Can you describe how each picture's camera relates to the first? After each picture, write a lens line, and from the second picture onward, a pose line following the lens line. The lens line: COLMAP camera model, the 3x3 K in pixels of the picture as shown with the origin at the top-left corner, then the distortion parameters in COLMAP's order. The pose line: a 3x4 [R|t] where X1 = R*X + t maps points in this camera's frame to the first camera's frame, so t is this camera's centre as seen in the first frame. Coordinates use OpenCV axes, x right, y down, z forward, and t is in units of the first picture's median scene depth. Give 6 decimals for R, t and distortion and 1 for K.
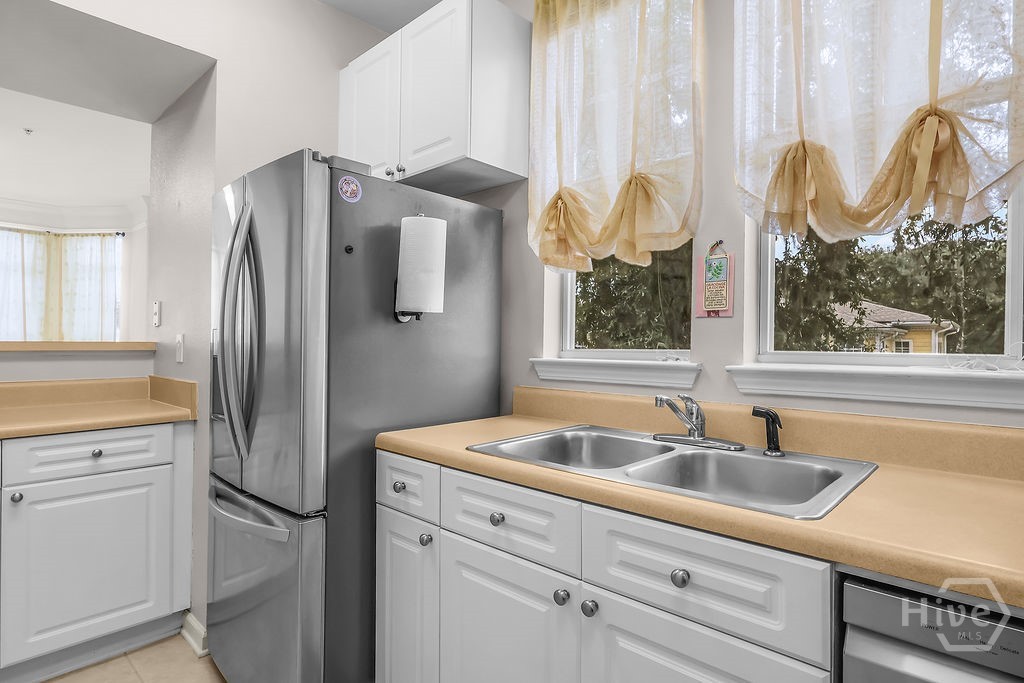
lens RADIAL K [[543.4, 0, 511.1], [0, 543.4, 336.9], [0, 0, 1]] dist [-0.000625, 0.000037]
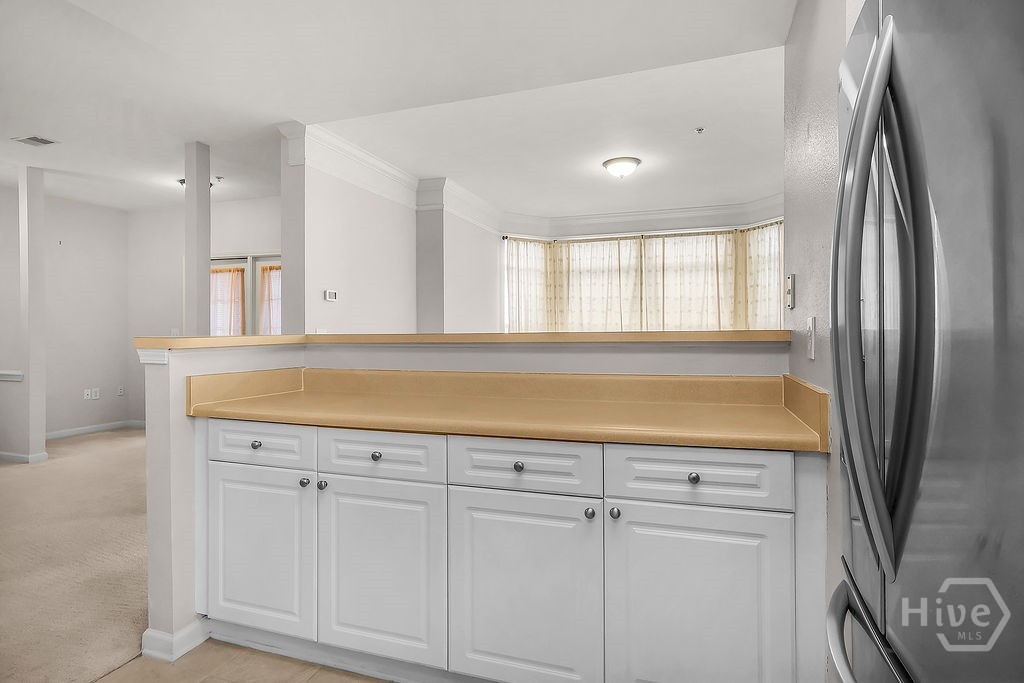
lens RADIAL K [[543.4, 0, 511.1], [0, 543.4, 336.9], [0, 0, 1]] dist [-0.000625, 0.000037]
pose [[0.407727, -0.005259, -0.913089, -0.062303], [0.021791, 0.999755, 0.003972, 0.003329], [0.912844, -0.021517, 0.407741, 0.165250]]
